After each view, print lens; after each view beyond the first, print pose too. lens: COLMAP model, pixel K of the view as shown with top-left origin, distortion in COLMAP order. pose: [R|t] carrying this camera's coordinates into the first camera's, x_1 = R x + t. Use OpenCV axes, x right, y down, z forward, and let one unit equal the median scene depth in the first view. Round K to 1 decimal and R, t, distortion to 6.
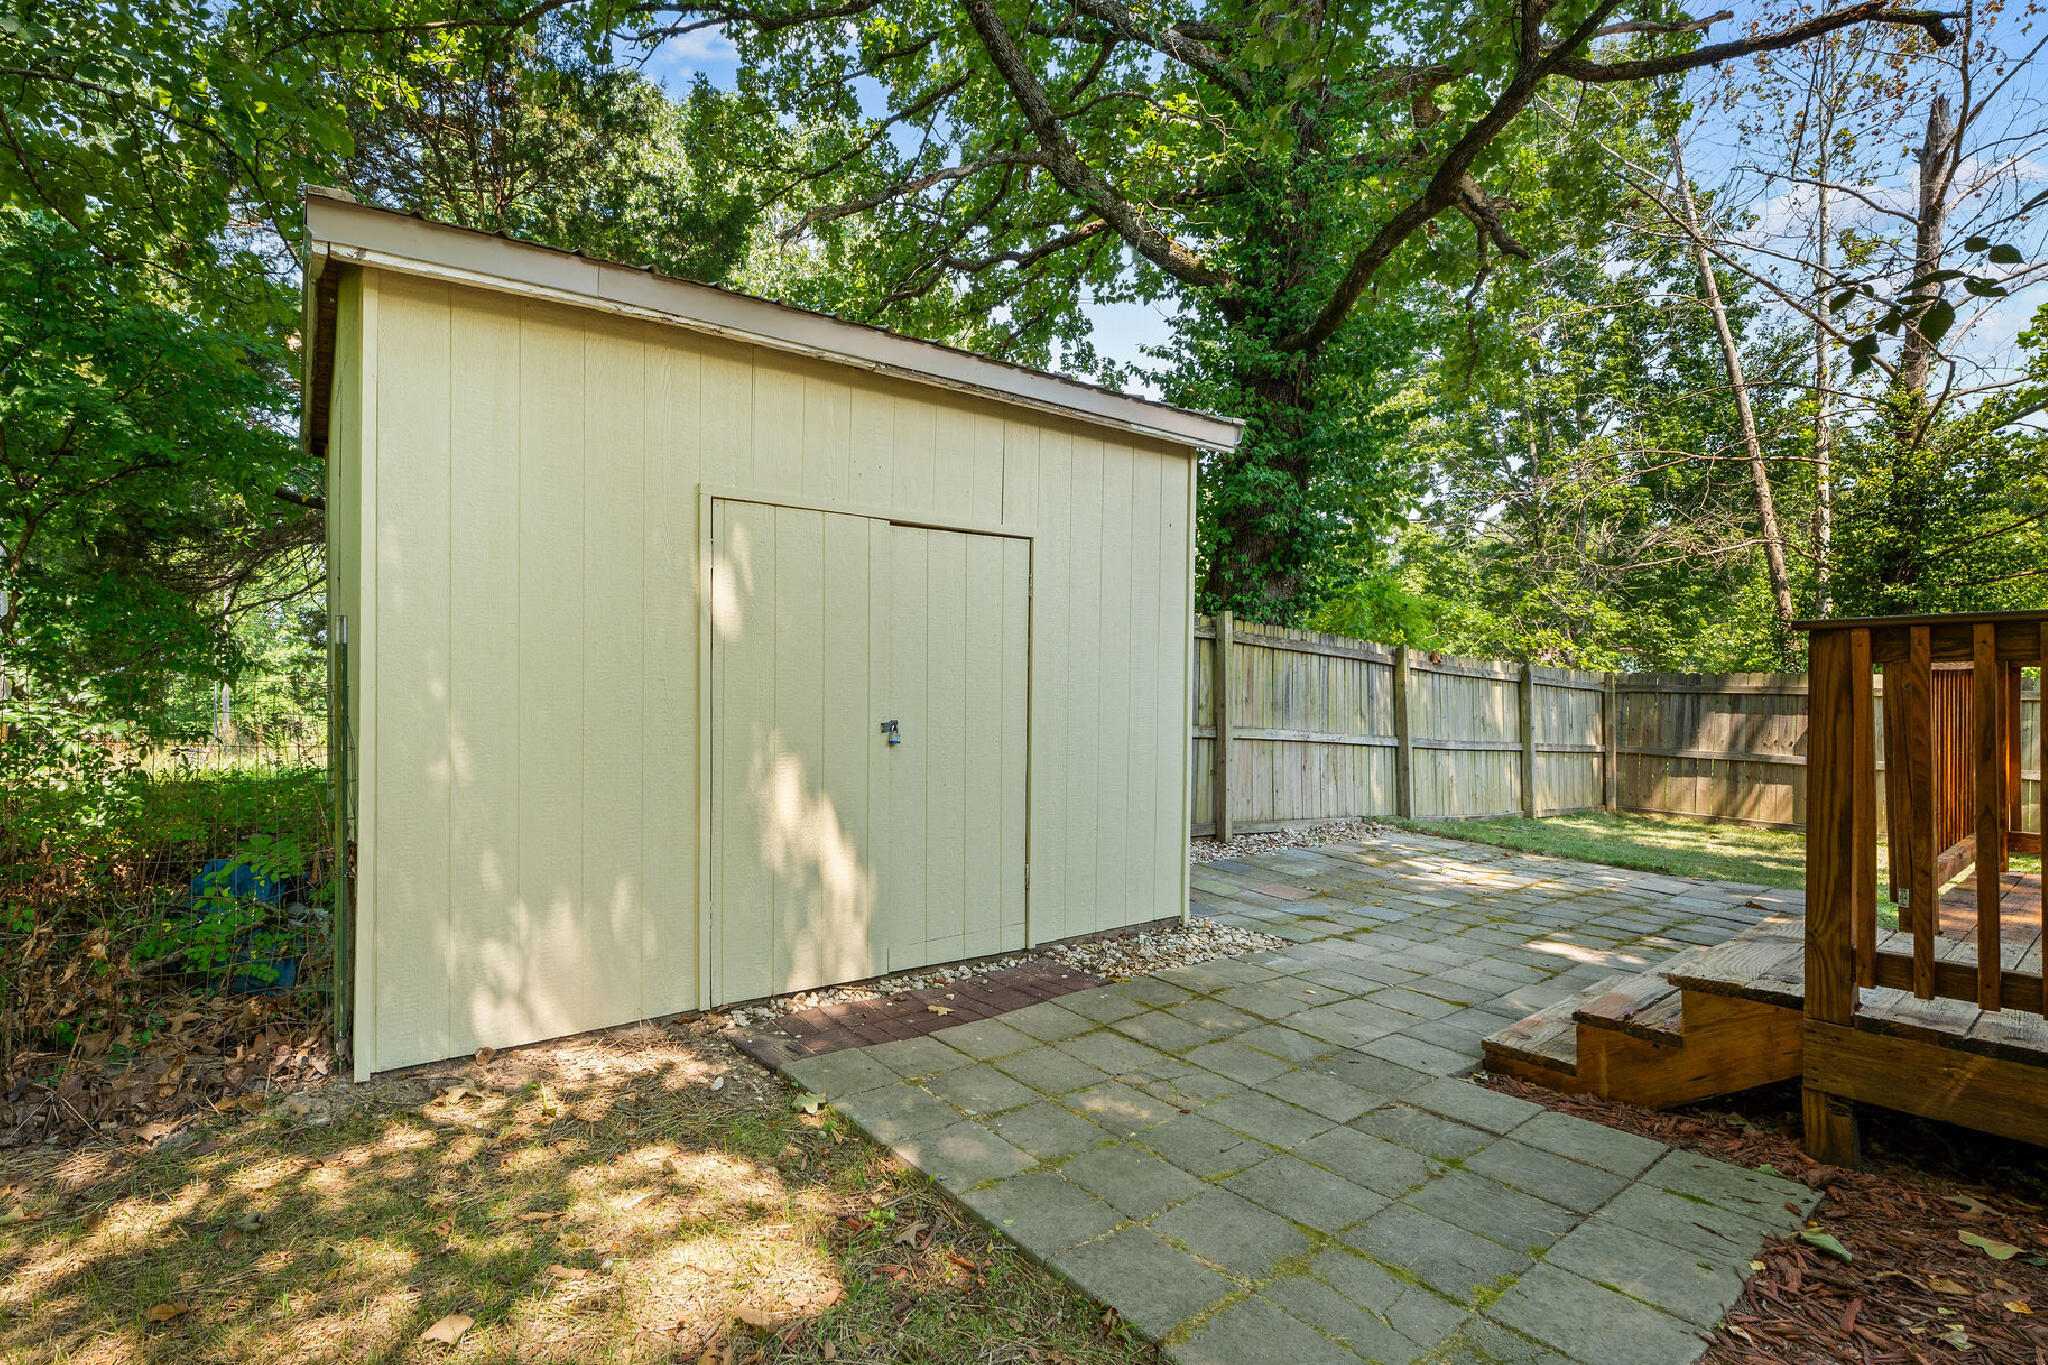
lens RADIAL K [[852.9, 0, 1023.8], [0, 852.9, 687.2], [0, 0, 1]] dist [-0.000519, -0.000191]
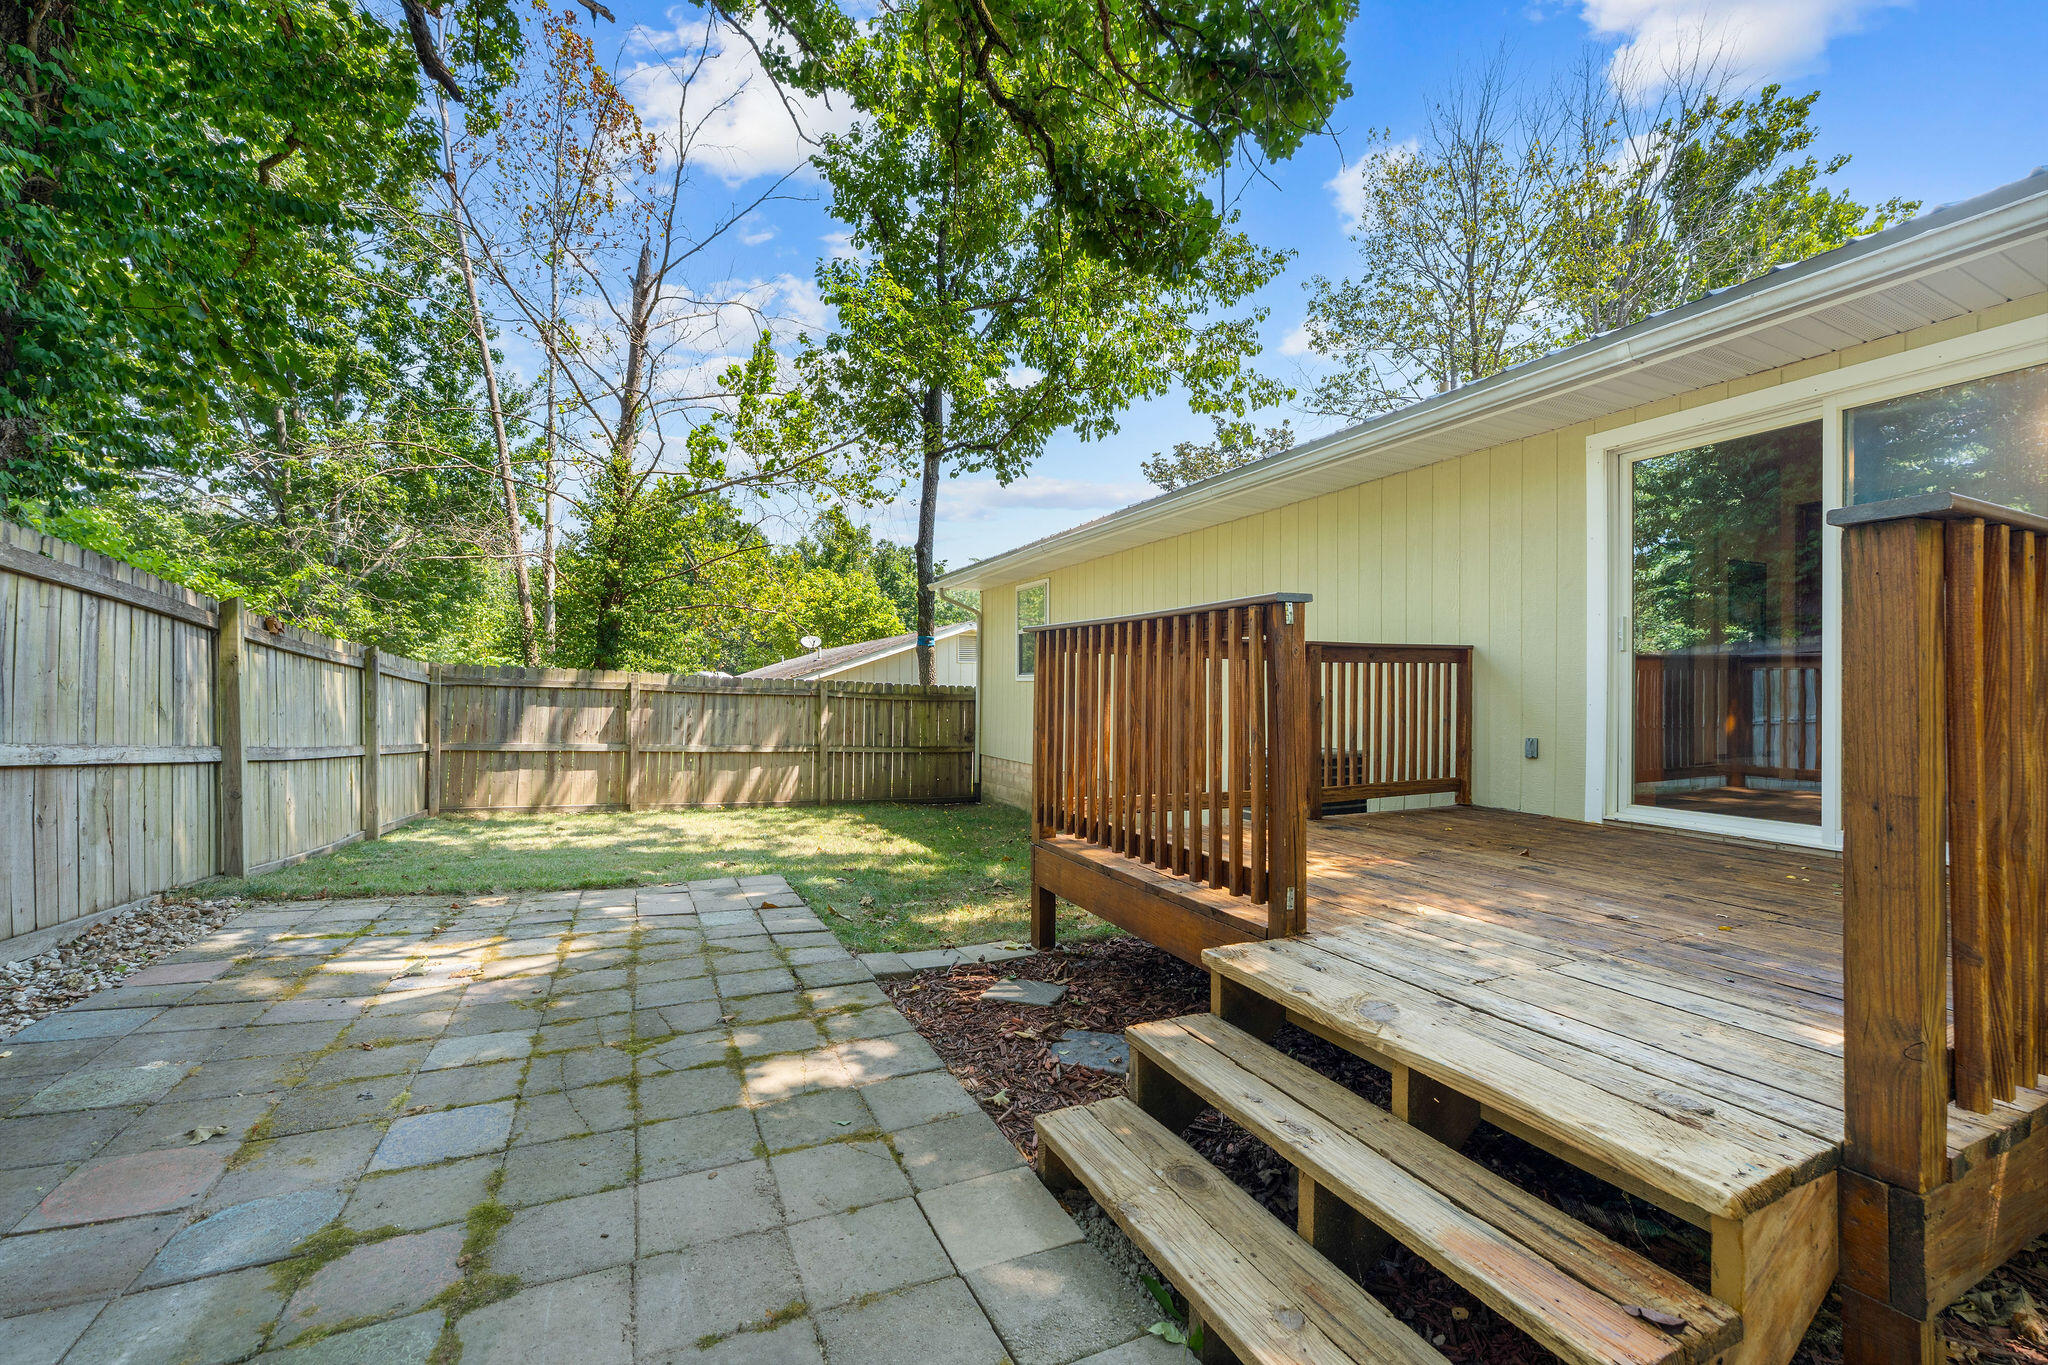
lens RADIAL K [[815.1, 0, 970.1], [0, 815.1, 690.0], [0, 0, 1]] dist [-0.003483, 0.000135]
pose [[0.301958, 0.009241, 0.953277, 0.029209], [-0.013306, 0.999896, -0.005478, 0.009034], [-0.953228, -0.011030, 0.302049, 0.204461]]
